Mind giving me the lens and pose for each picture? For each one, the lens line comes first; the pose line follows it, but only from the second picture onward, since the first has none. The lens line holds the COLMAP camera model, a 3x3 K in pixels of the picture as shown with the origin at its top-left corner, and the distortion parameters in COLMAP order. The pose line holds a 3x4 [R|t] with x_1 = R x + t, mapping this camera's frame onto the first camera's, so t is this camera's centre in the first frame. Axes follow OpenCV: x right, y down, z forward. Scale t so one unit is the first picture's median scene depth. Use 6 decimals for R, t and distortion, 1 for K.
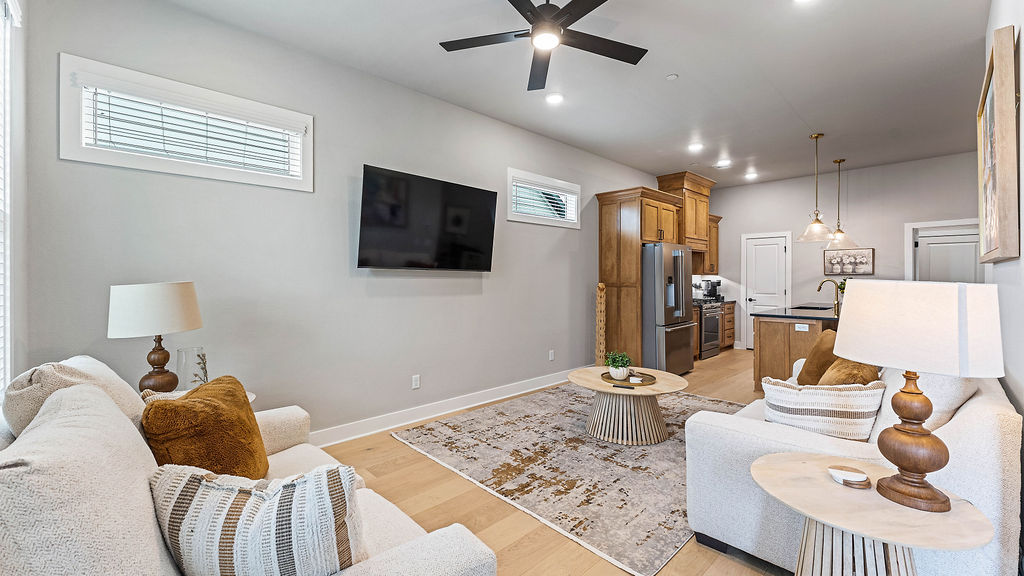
lens RADIAL K [[415.4, 0, 501.5], [0, 415.4, 280.8], [0, 0, 1]] dist [0.000699, -0.000242]
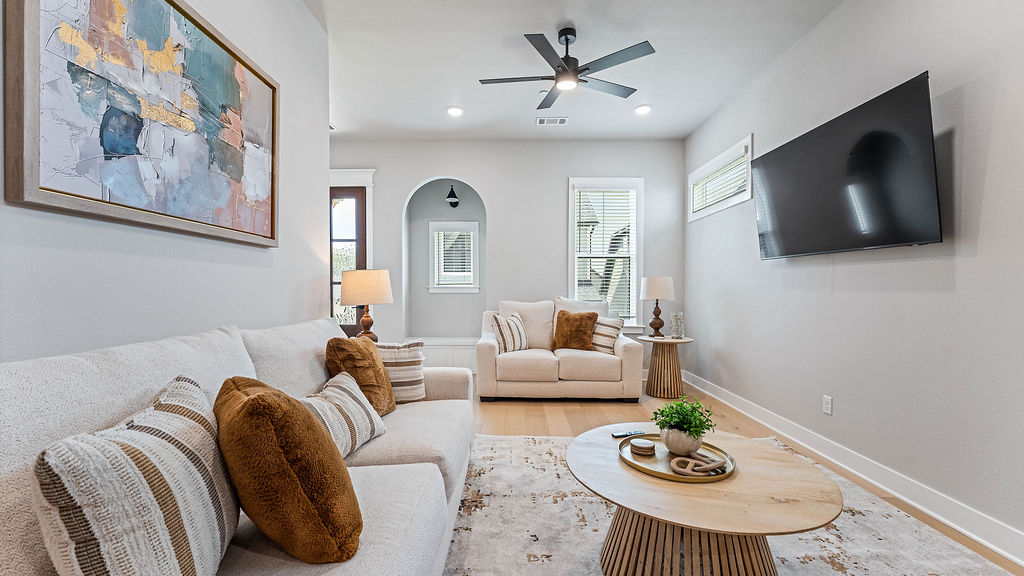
lens RADIAL K [[415.4, 0, 511.4], [0, 415.4, 293.3], [0, 0, 1]] dist [0.000699, -0.000242]
pose [[-0.686565, 0.010178, -0.726997, 0.429053], [-0.000630, 0.999893, 0.014594, 0.019273], [0.727068, 0.010478, -0.686485, 0.649177]]
